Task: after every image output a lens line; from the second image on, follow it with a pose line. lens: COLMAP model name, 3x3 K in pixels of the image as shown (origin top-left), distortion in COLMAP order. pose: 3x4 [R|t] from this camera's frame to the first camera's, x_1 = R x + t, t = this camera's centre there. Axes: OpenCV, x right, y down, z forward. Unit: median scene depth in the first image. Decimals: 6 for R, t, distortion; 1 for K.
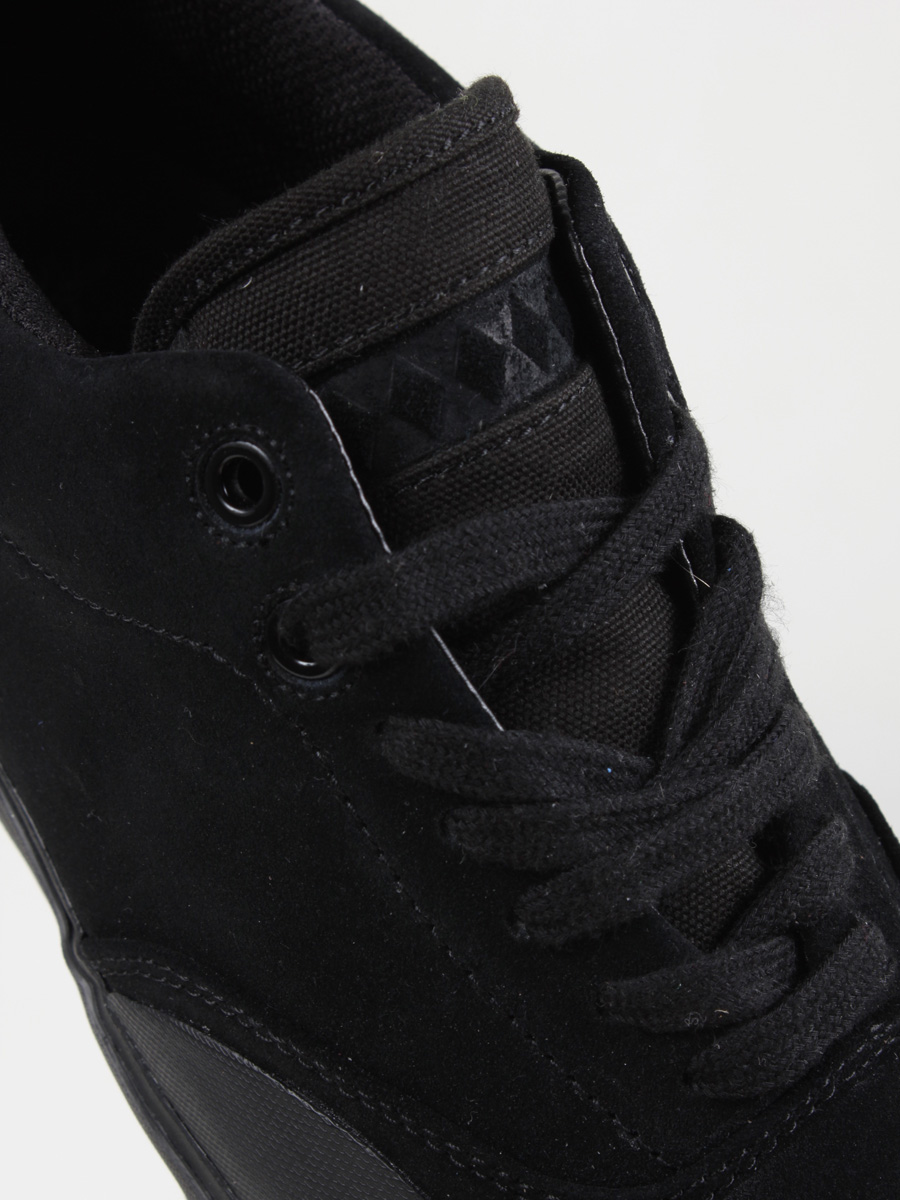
lens RADIAL K [[3046.9, 0, 450.0], [0, 3046.9, 600.0], [0, 0, 1]] dist [-0.017041, -0.664018]
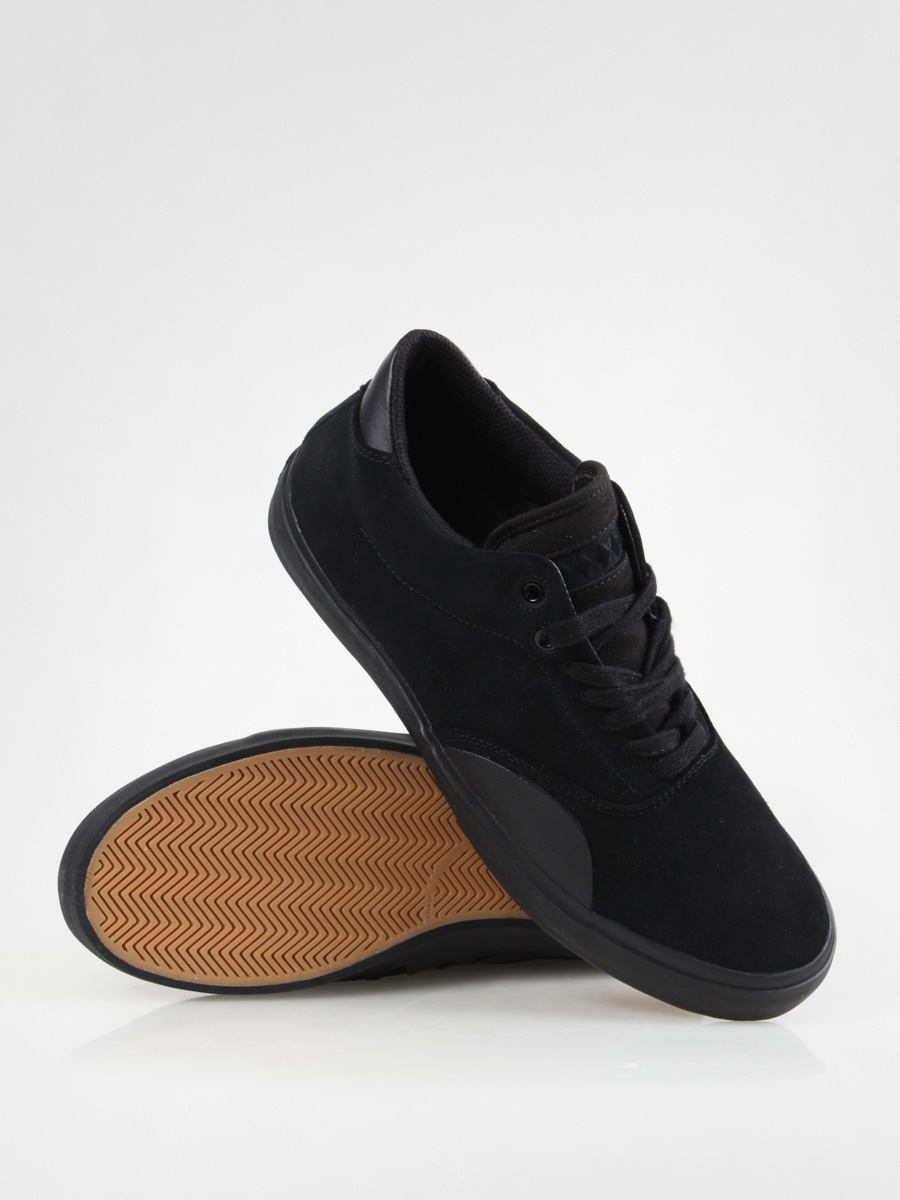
lens RADIAL K [[3046.9, 0, 450.0], [0, 3046.9, 600.0], [0, 0, 1]] dist [-0.017041, -0.664018]
pose [[0.971733, 0.007400, 0.235968, -0.912437], [-0.023106, 0.997691, 0.063863, -0.232409], [-0.234951, -0.067510, 0.969660, -2.129103]]
